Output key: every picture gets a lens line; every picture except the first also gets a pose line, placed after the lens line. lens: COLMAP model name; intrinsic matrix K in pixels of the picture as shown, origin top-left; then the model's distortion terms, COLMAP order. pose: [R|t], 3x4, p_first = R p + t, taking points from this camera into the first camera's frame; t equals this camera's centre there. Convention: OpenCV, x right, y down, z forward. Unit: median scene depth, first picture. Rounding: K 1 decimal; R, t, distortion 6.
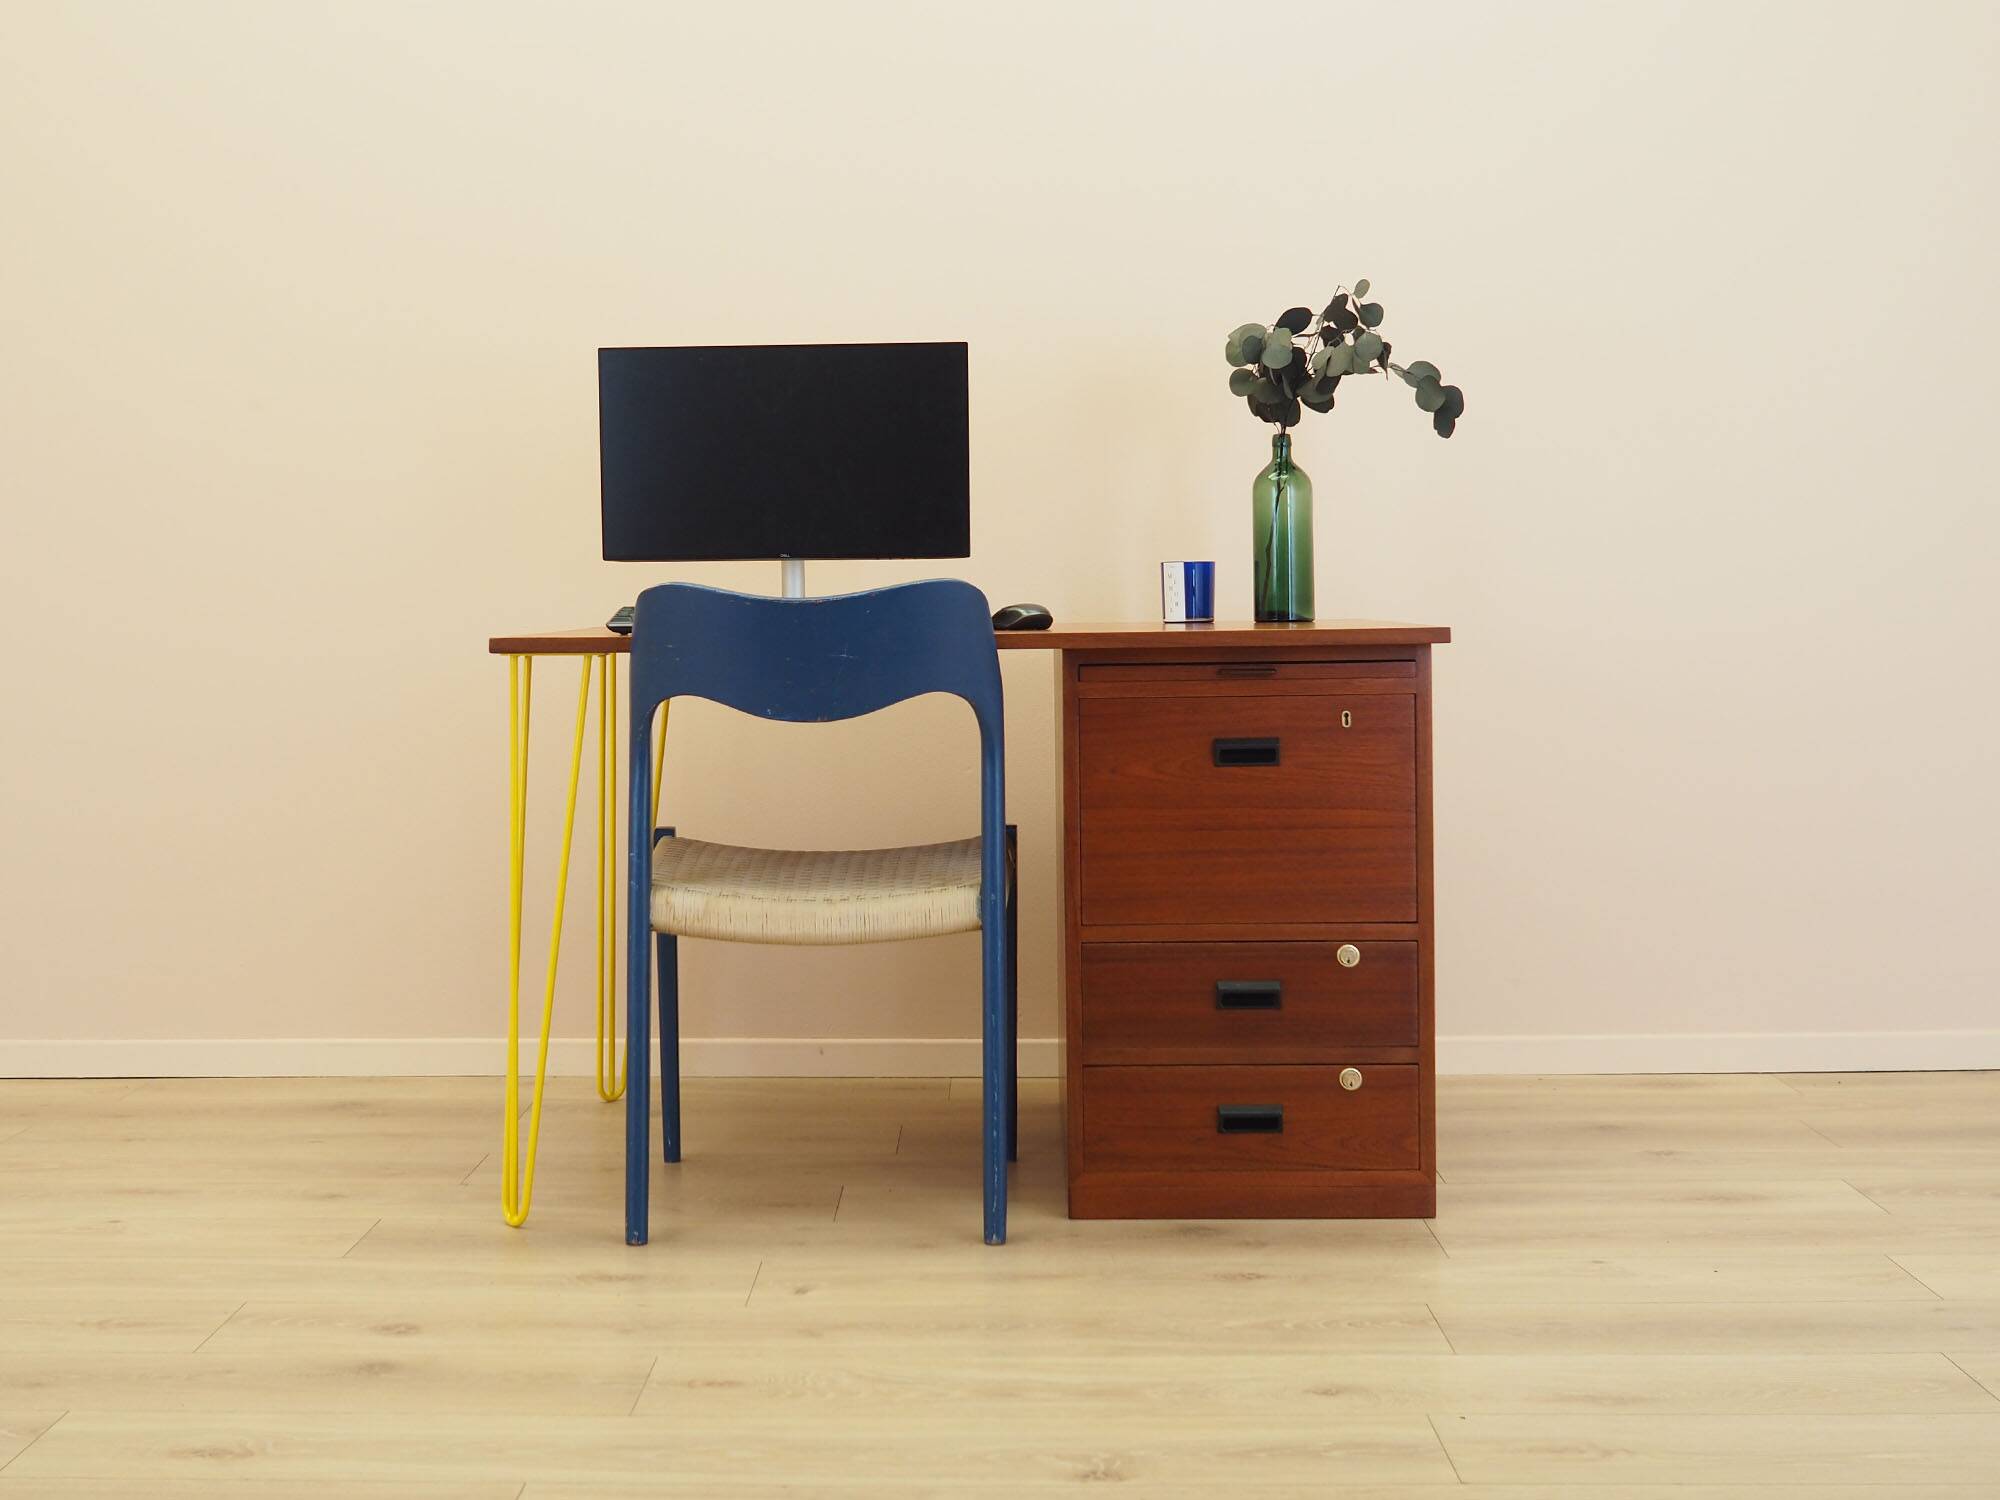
lens RADIAL K [[2498.7, 0, 920.0], [0, 2498.7, 780.2], [0, 0, 1]] dist [-0.015022, -0.031911]
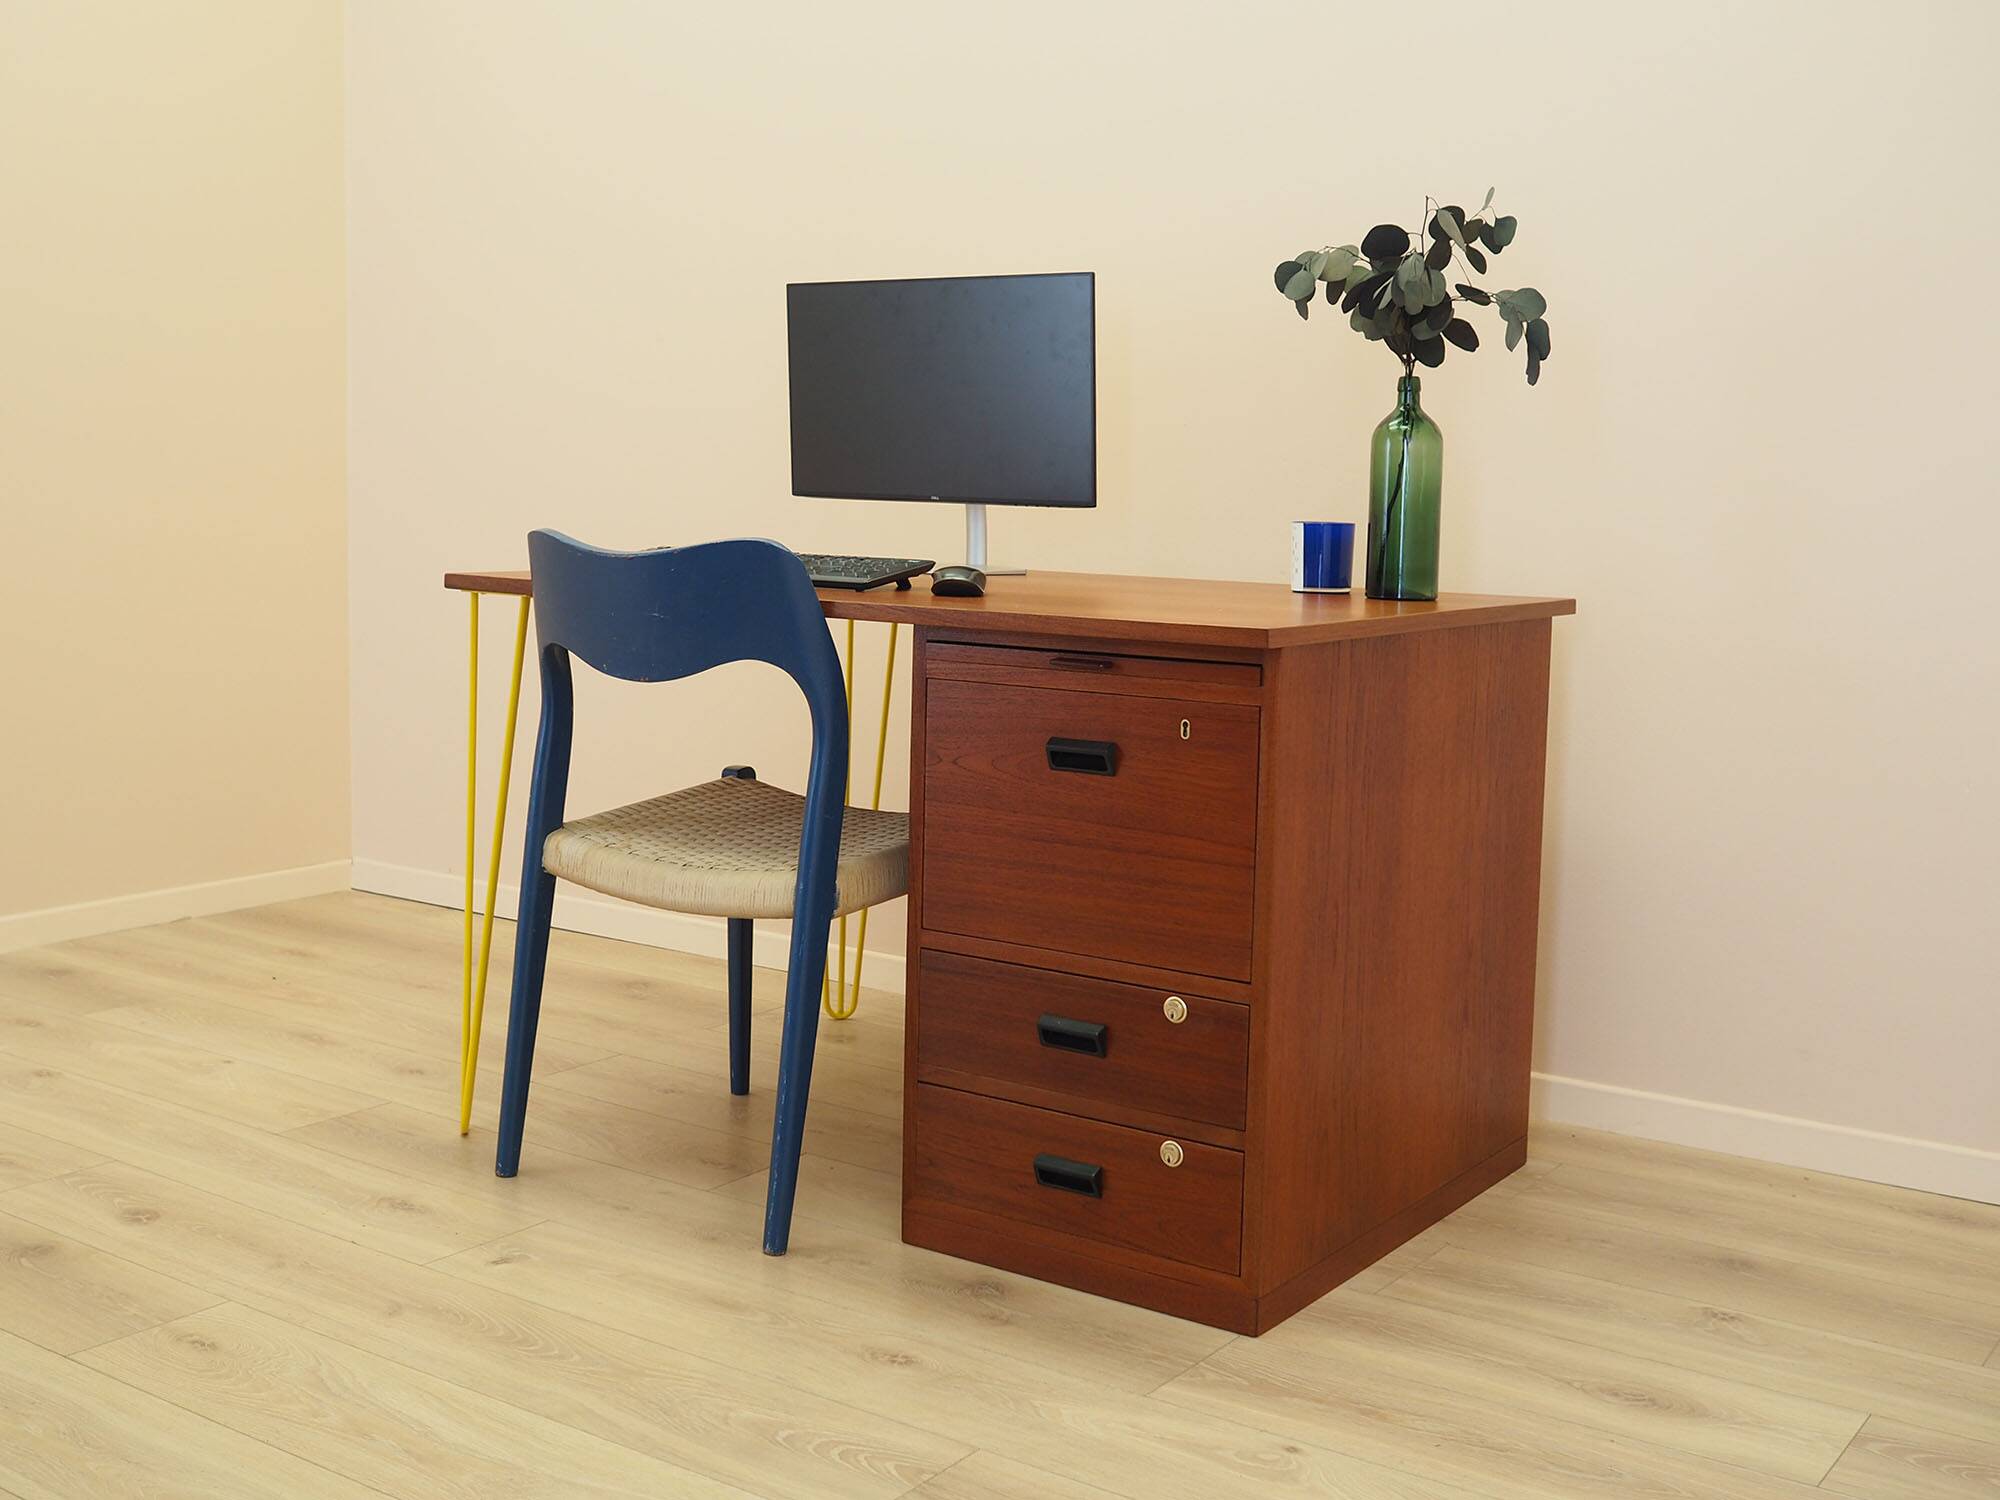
lens RADIAL K [[2135.0, 0, 984.9], [0, 2135.0, 791.8], [0, 0, 1]] dist [-0.017102, -0.012076]
pose [[0.846666, 0.108929, -0.520856, 0.481082], [-0.074348, 0.993438, 0.086908, -0.059669], [0.526905, -0.034857, 0.849209, 0.359299]]
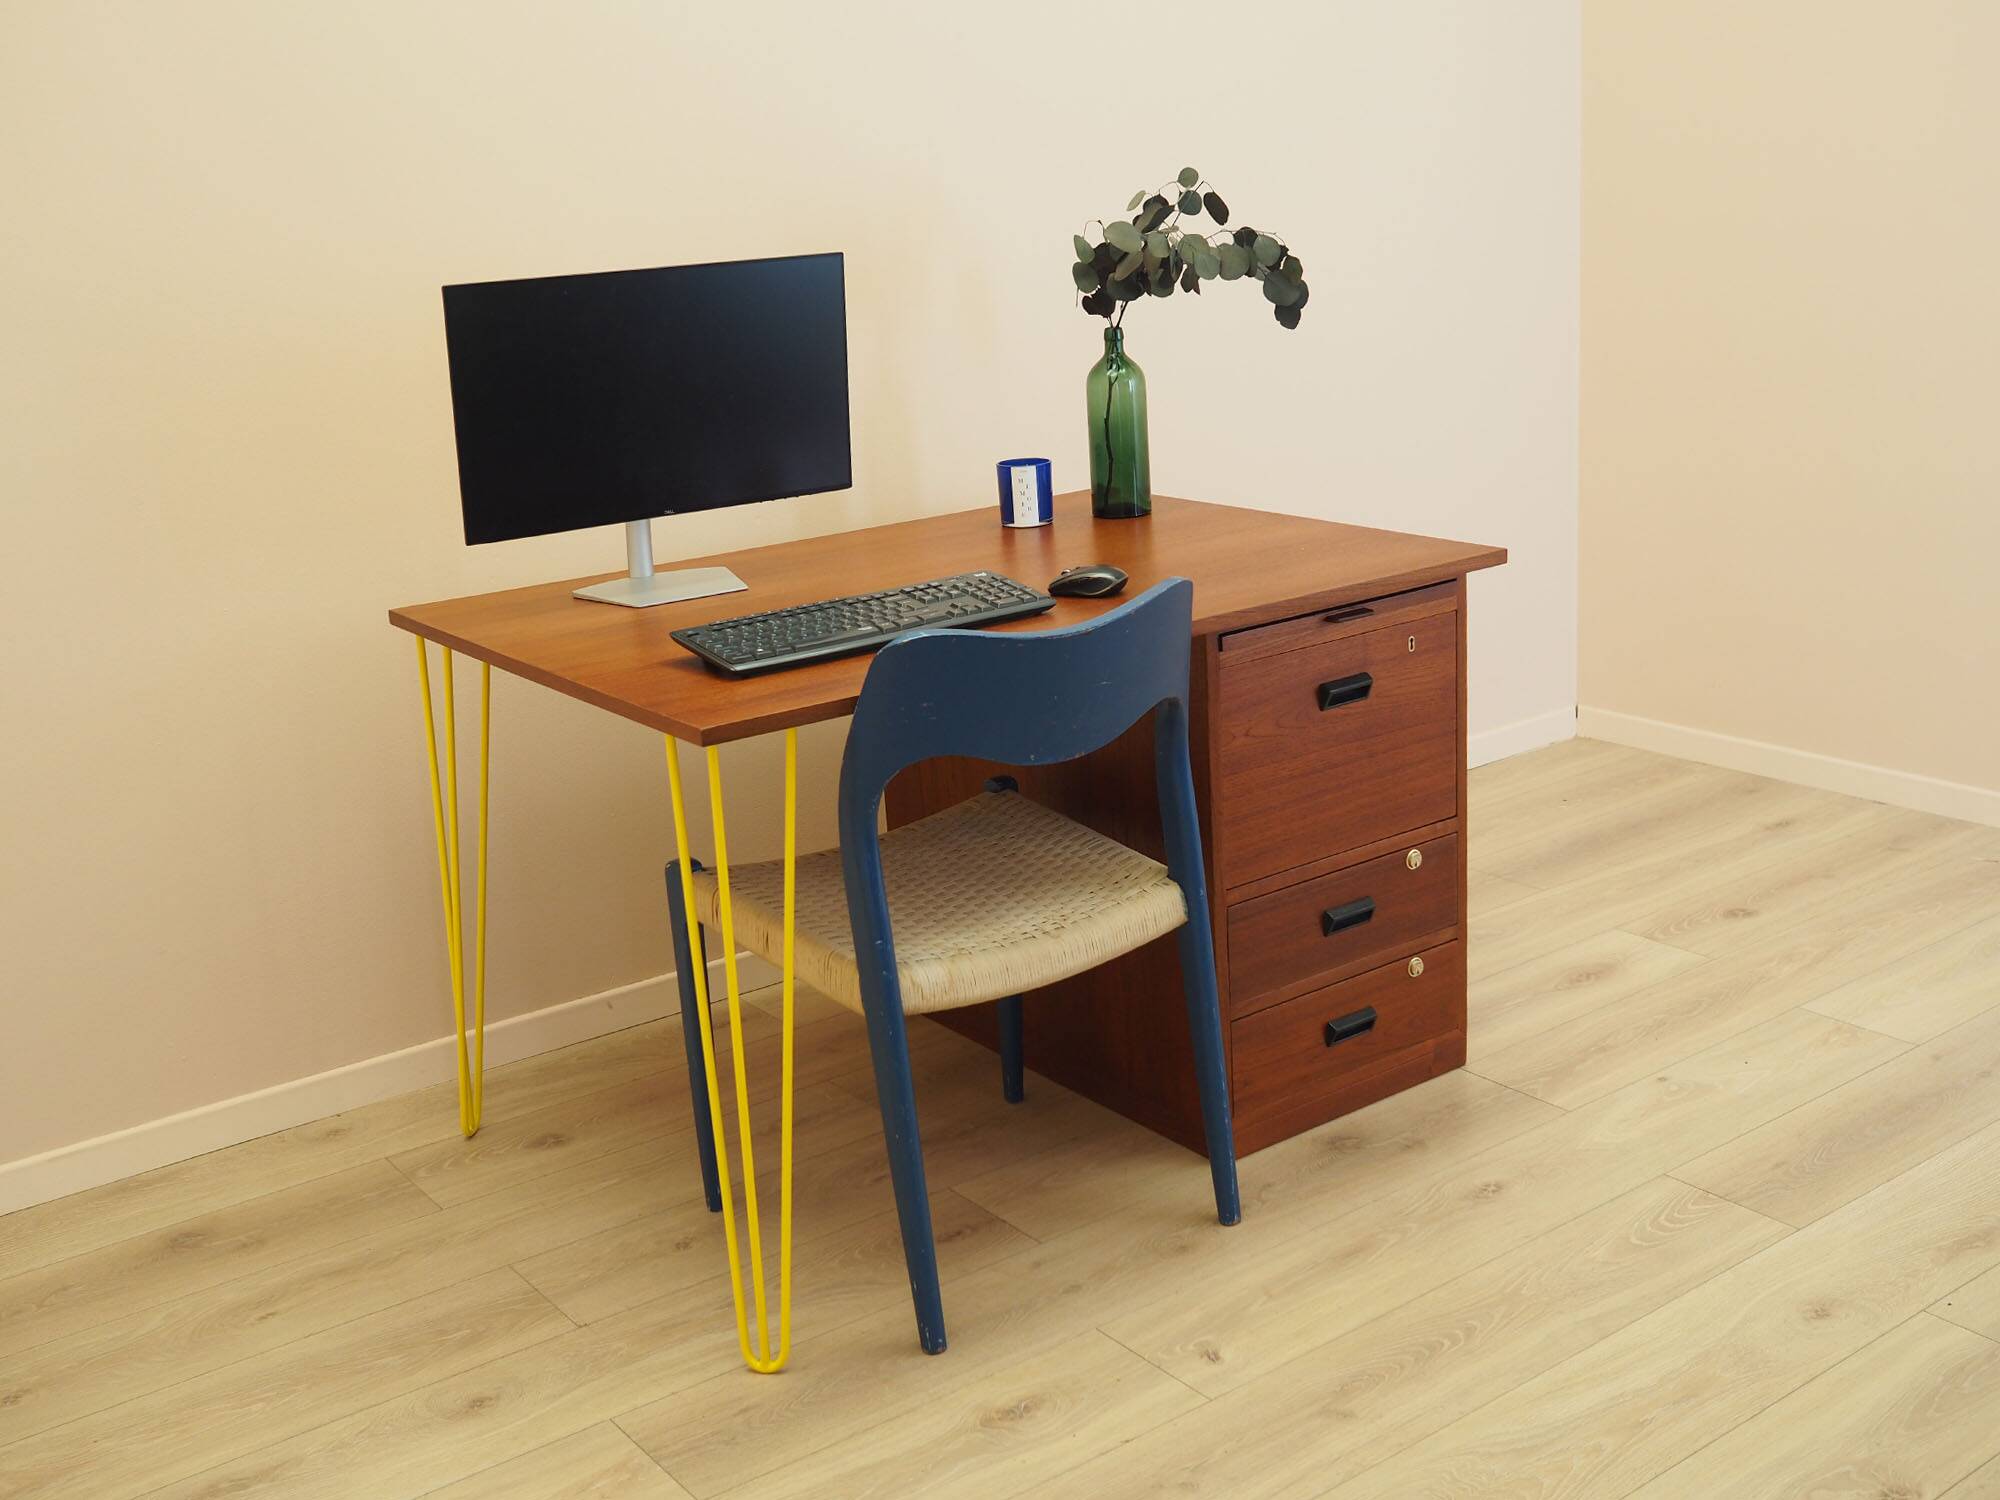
lens RADIAL K [[2135.0, 0, 984.9], [0, 2135.0, 791.8], [0, 0, 1]] dist [-0.017102, -0.012076]
pose [[0.785450, -0.212162, 0.581425, -0.497568], [0.093273, 0.969259, 0.227679, -0.182801], [-0.611856, -0.124599, 0.781093, 0.399173]]
